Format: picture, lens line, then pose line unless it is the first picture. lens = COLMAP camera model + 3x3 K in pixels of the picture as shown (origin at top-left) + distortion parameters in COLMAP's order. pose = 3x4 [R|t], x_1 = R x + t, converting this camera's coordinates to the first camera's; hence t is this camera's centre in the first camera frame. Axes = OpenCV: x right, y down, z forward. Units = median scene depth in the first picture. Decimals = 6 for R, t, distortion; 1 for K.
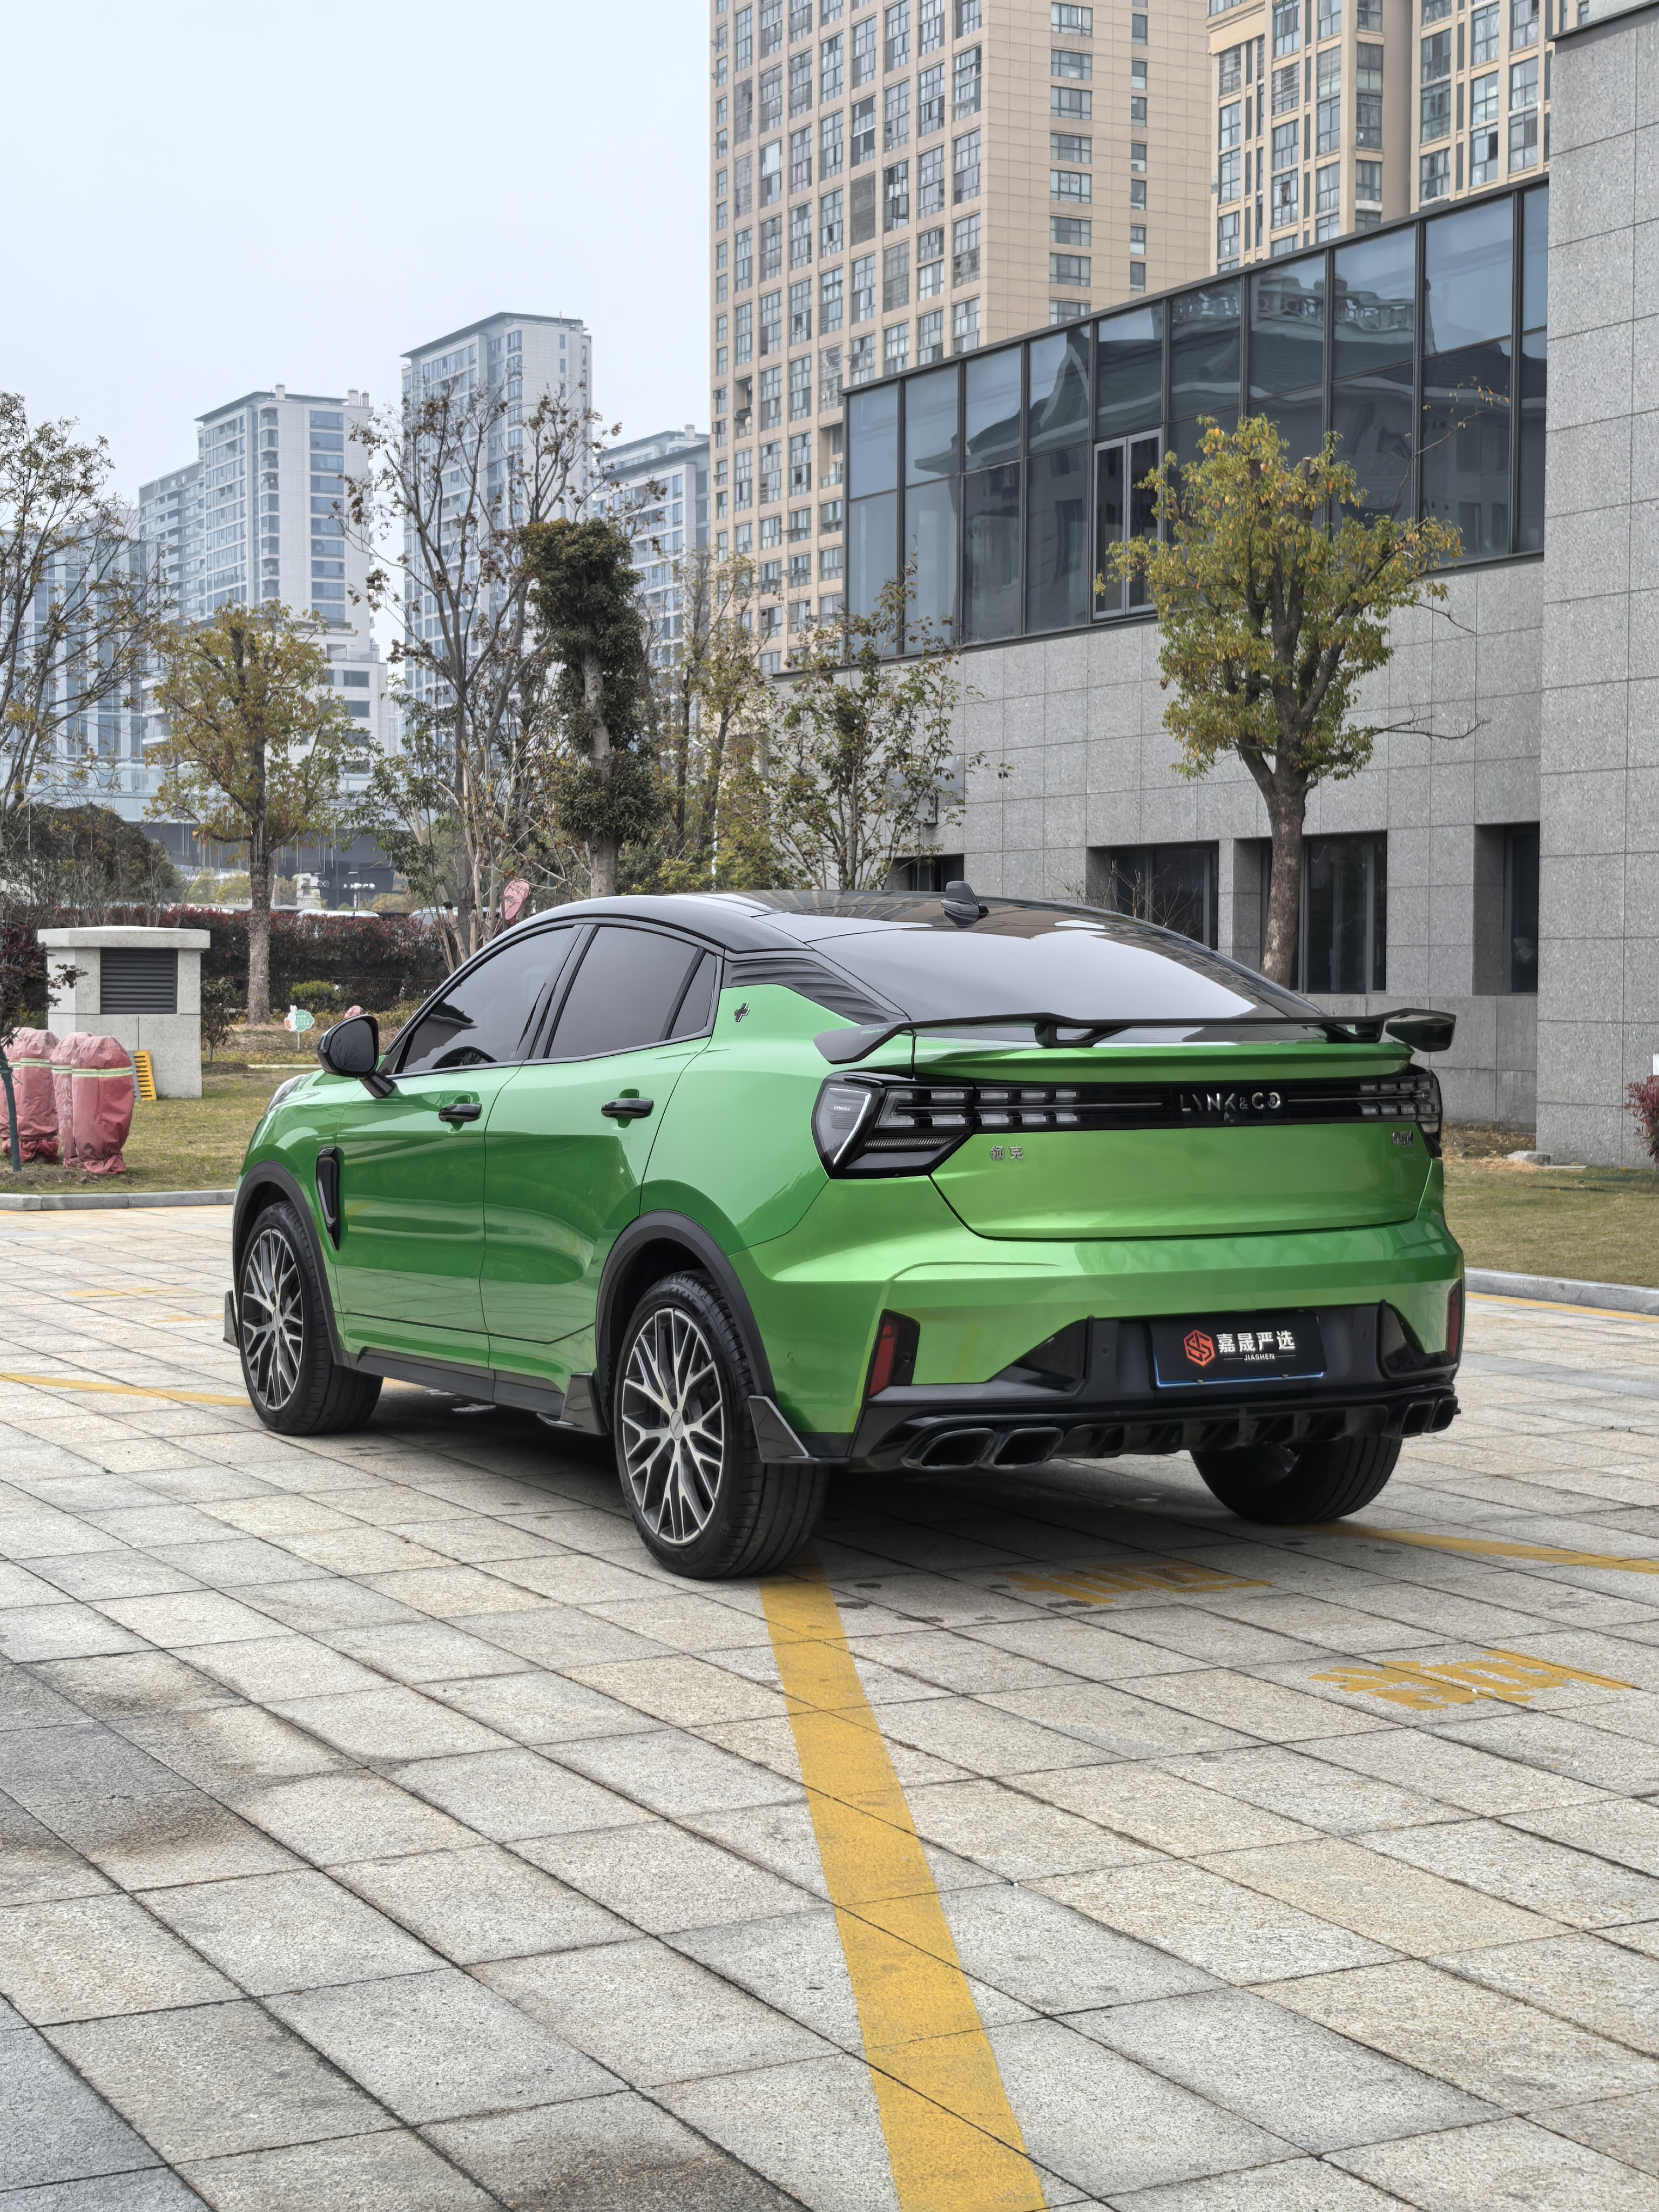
lens RADIAL K [[3462.6, 0, 841.6], [0, 3462.6, 1093.7], [0, 0, 1]] dist [0.225468, -0.969189]
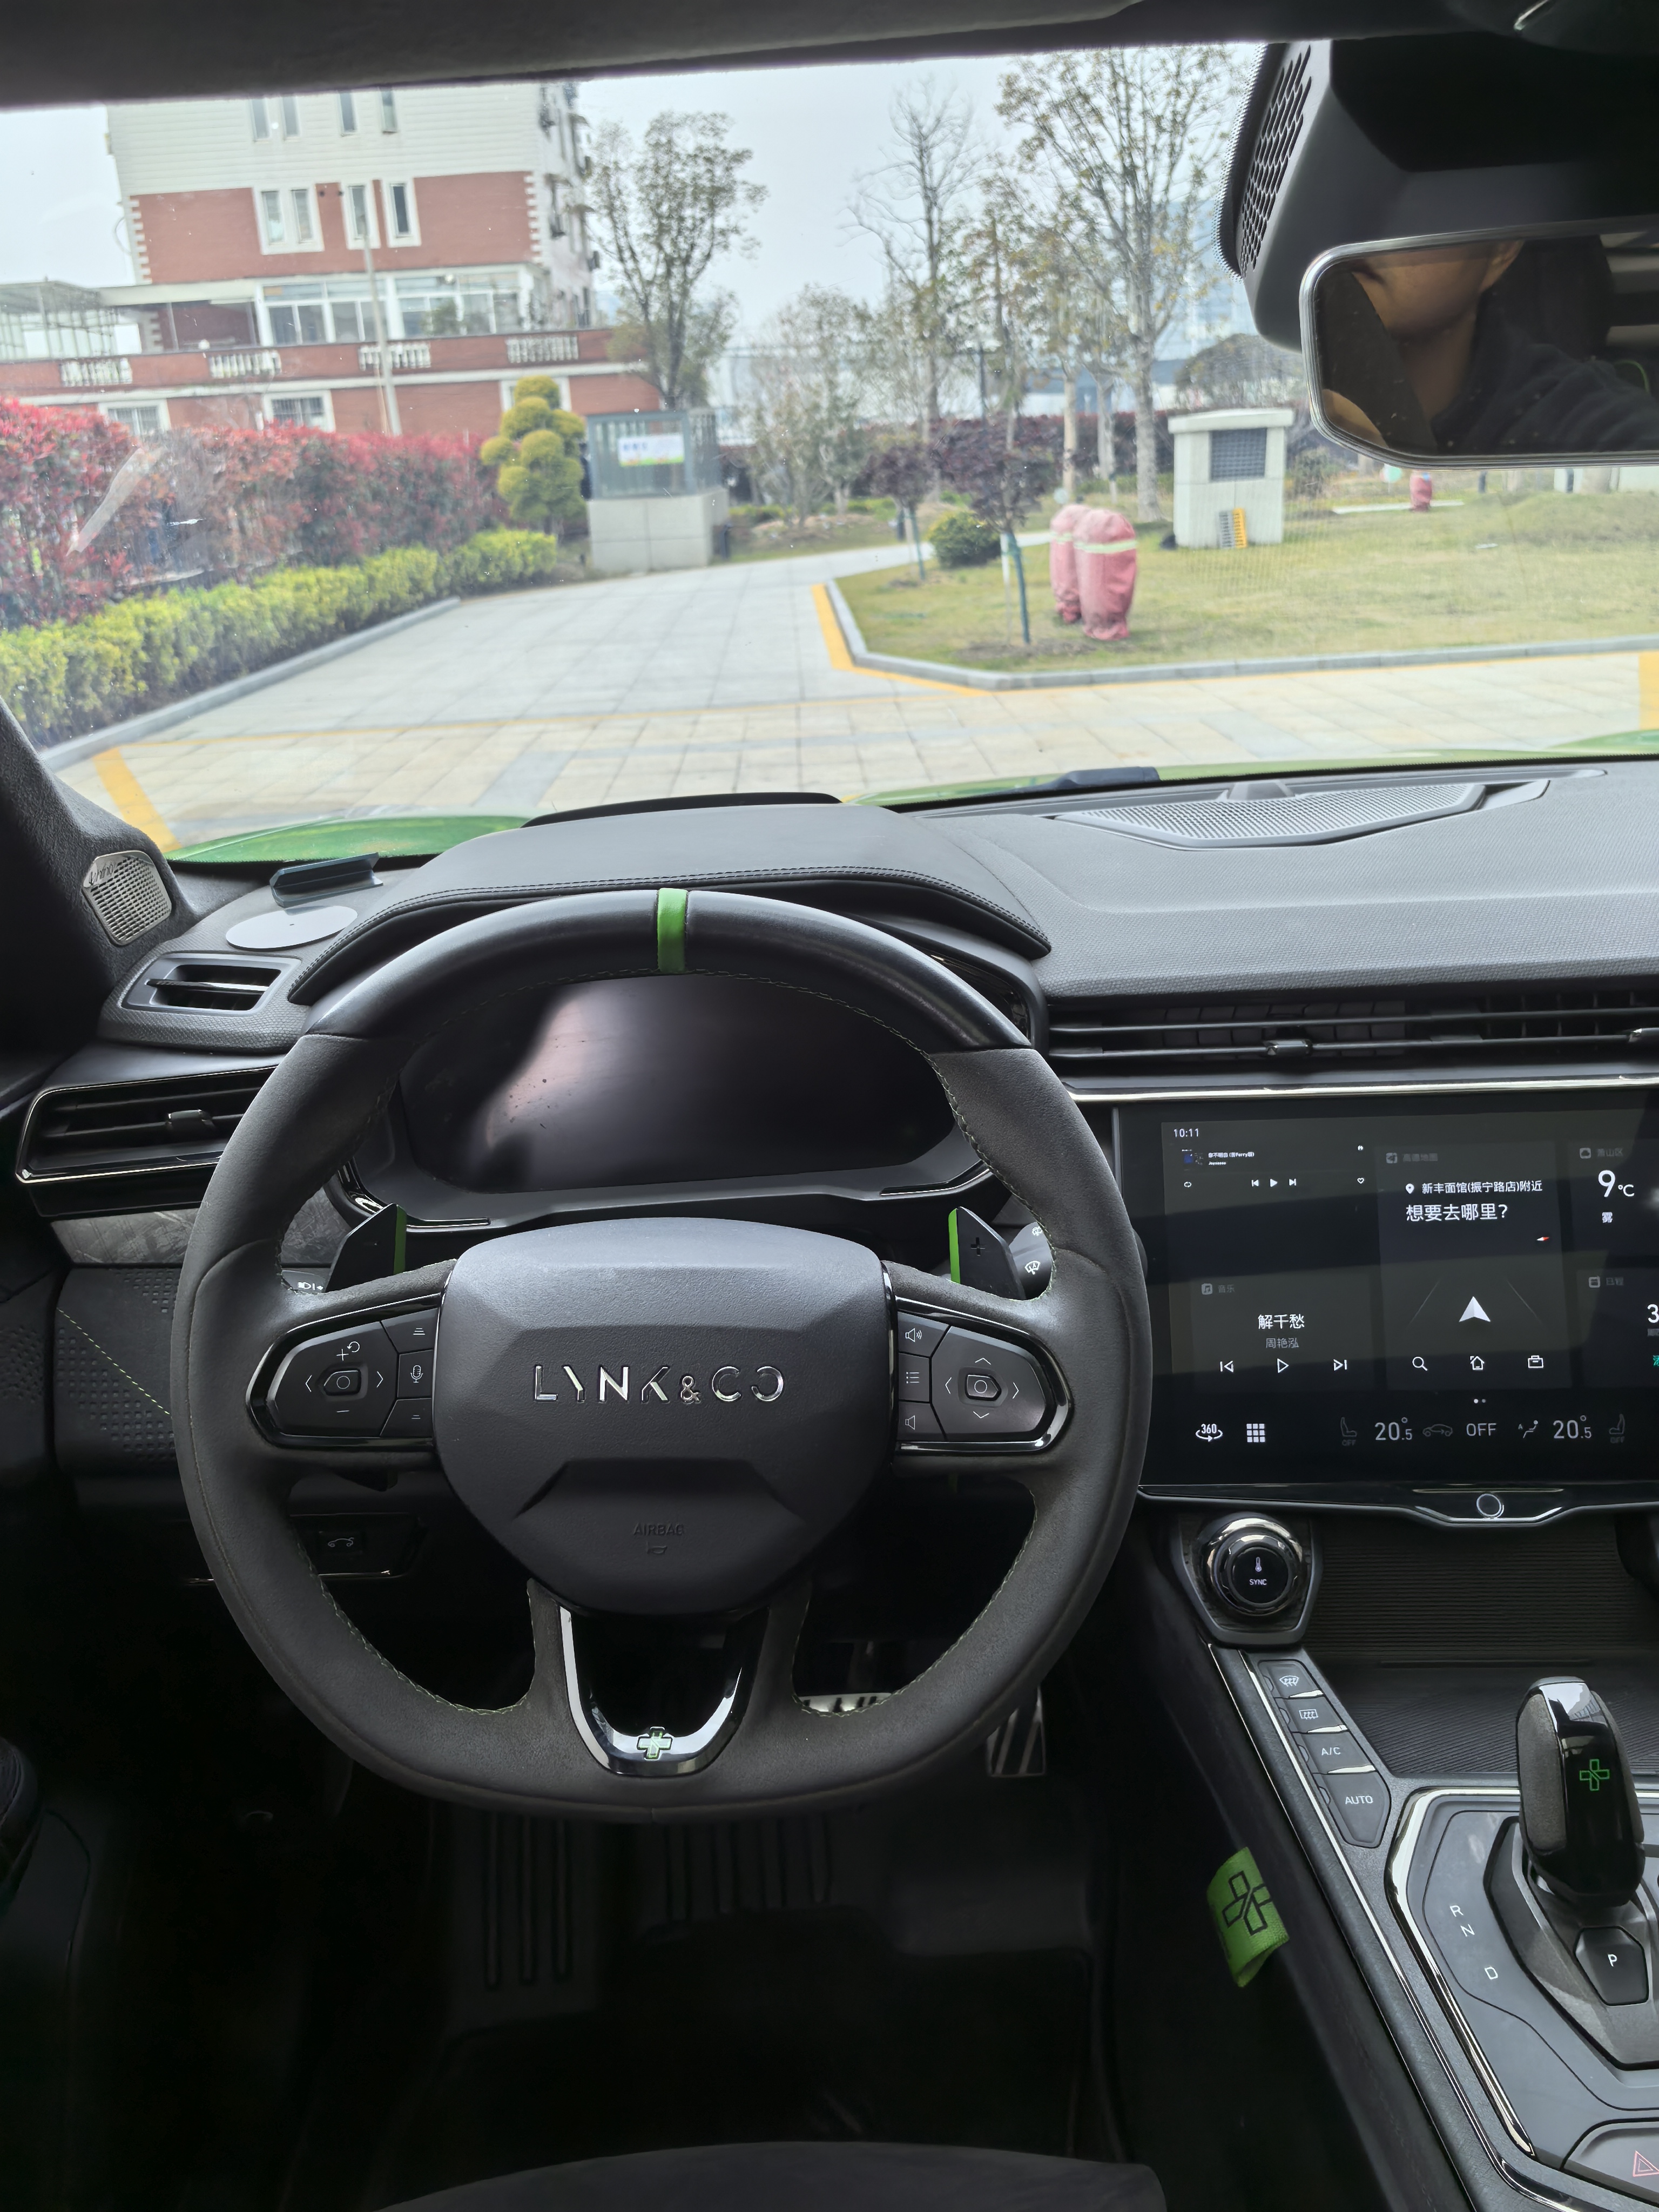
lens RADIAL K [[1778.0, 0, 824.5], [0, 1778.0, 1119.9], [0, 0, 1]] dist [0.031895, -0.049187]
pose [[0.892039, 0.104858, -0.439625, -0.013494], [0.041094, 0.949867, 0.309942, -0.008733], [0.450086, -0.294547, 0.843010, 0.288970]]
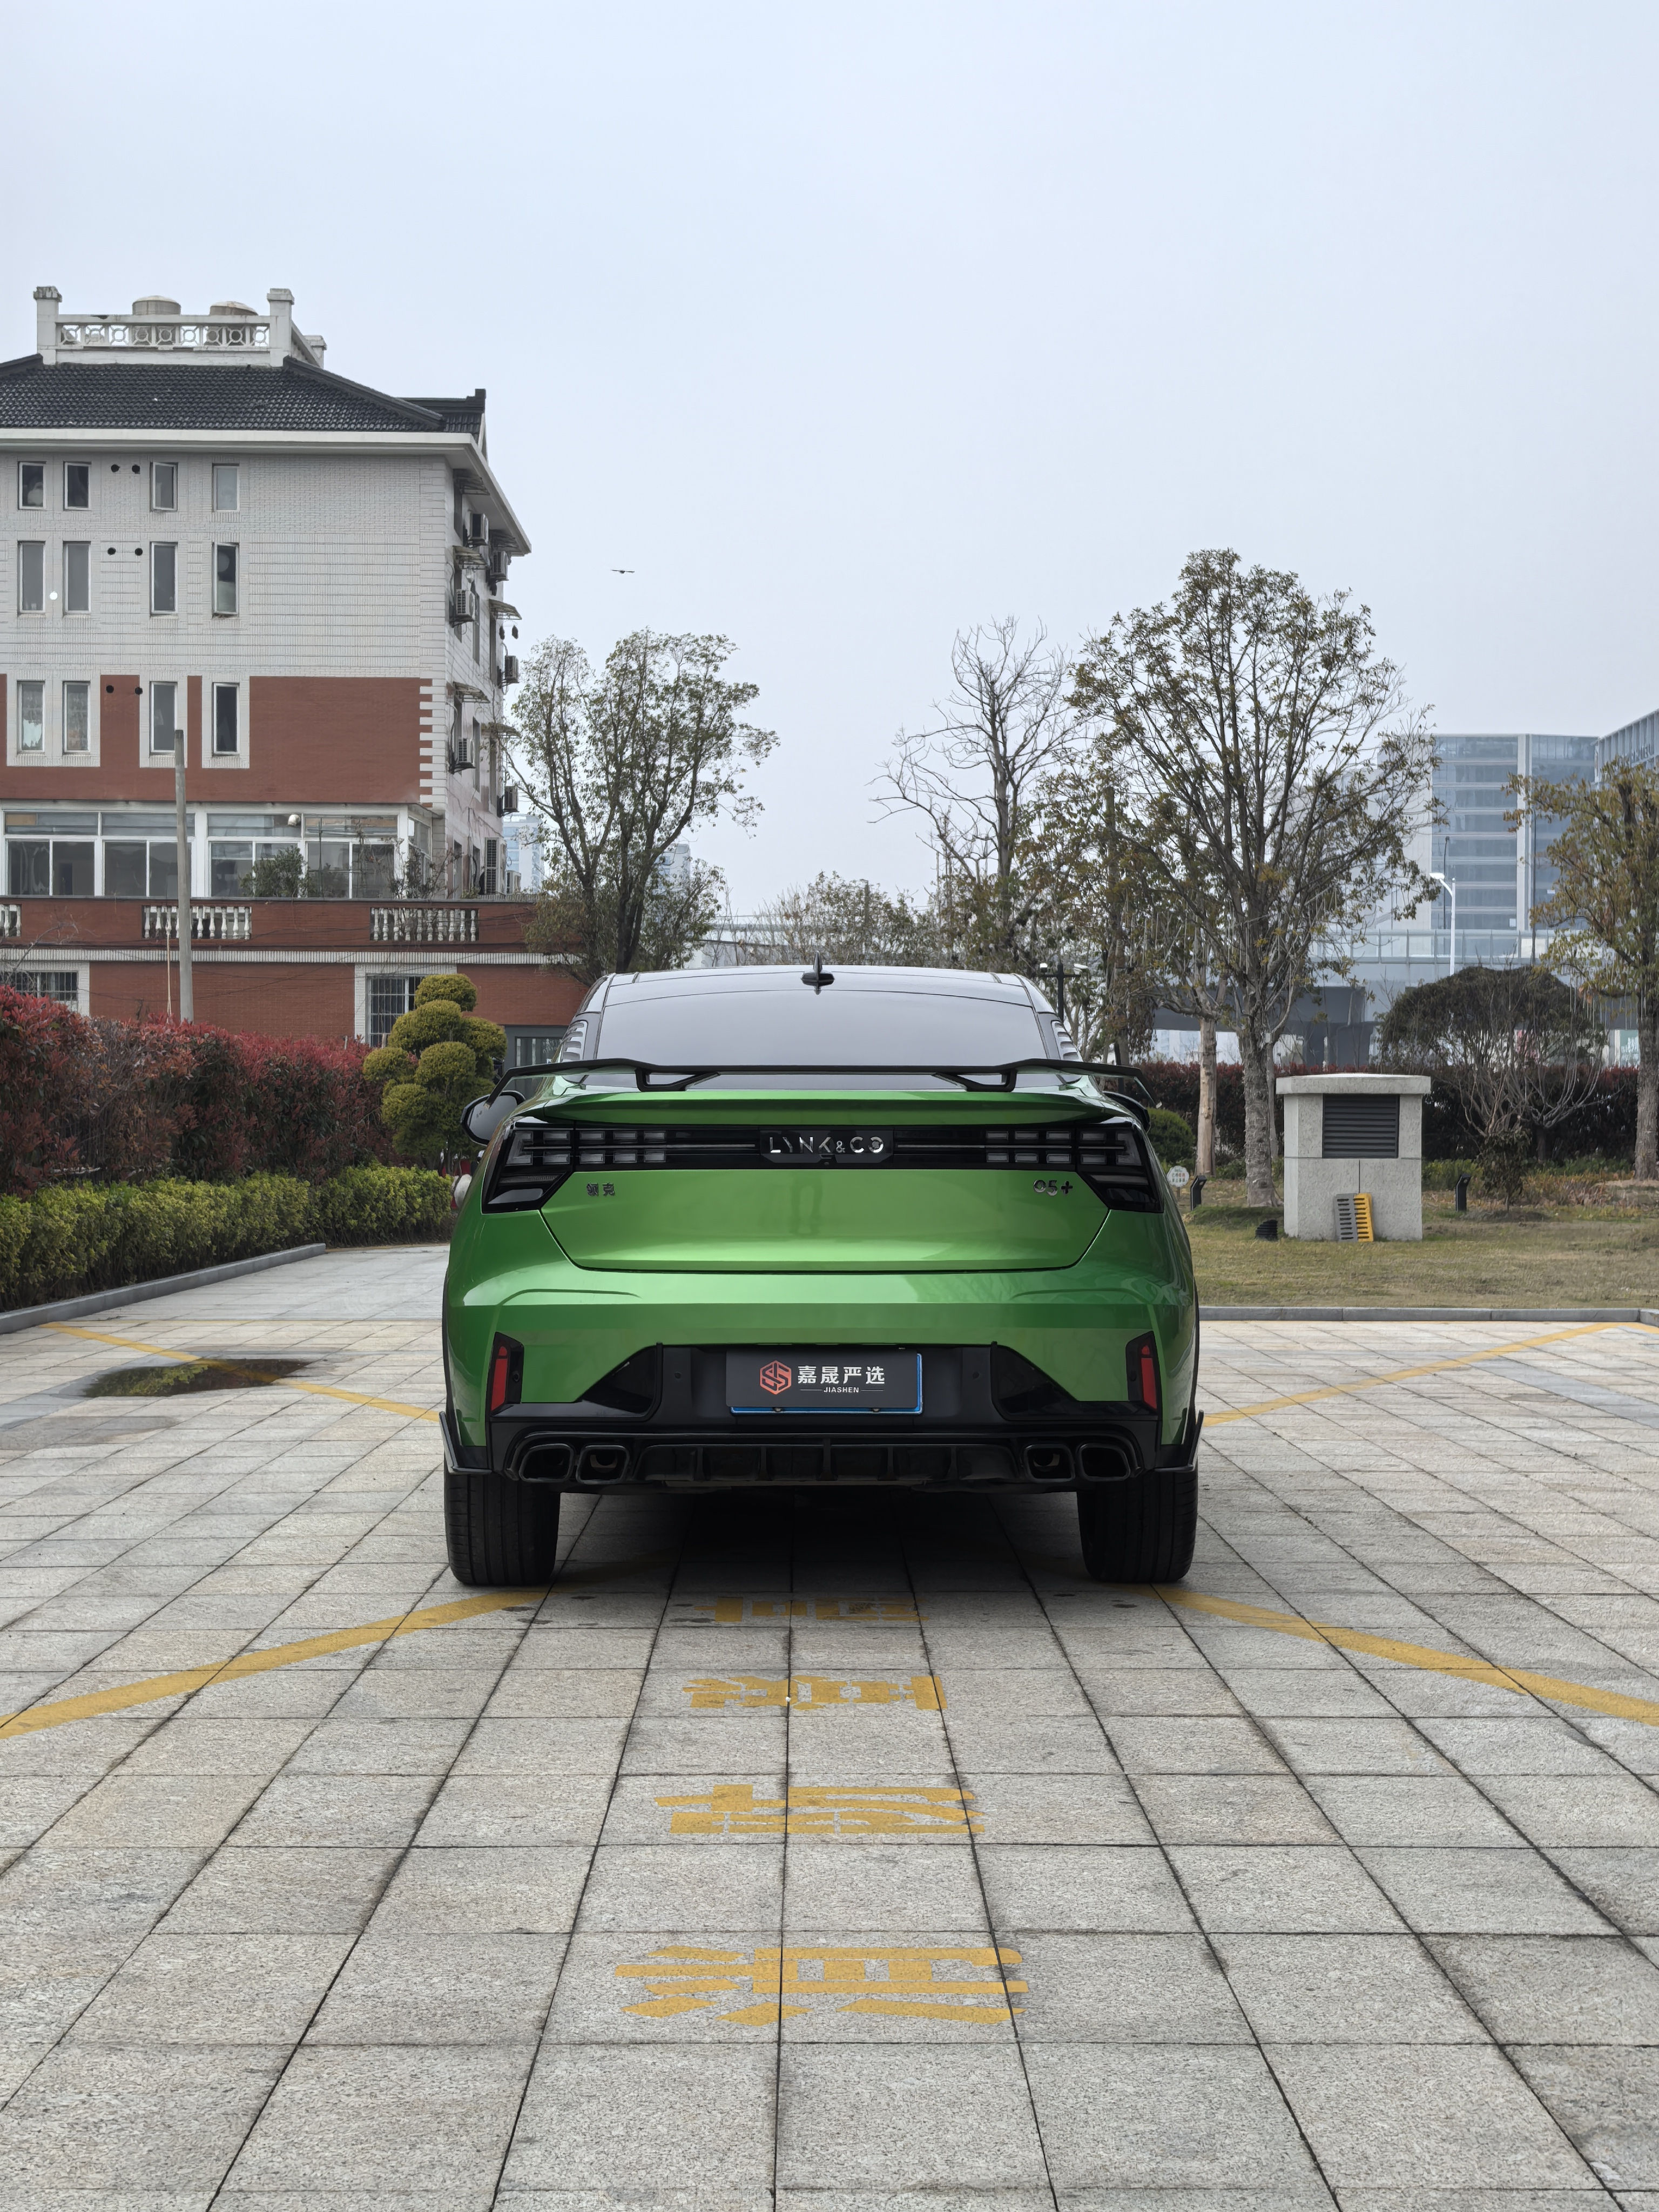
lens RADIAL K [[3462.6, 0, 841.6], [0, 3462.6, 1093.7], [0, 0, 1]] dist [0.225468, -0.969189]
pose [[0.890658, -0.003829, -0.454658, 0.139459], [-0.018700, 0.998810, -0.045045, 0.007978], [0.454290, 0.048622, 0.889526, 0.016570]]
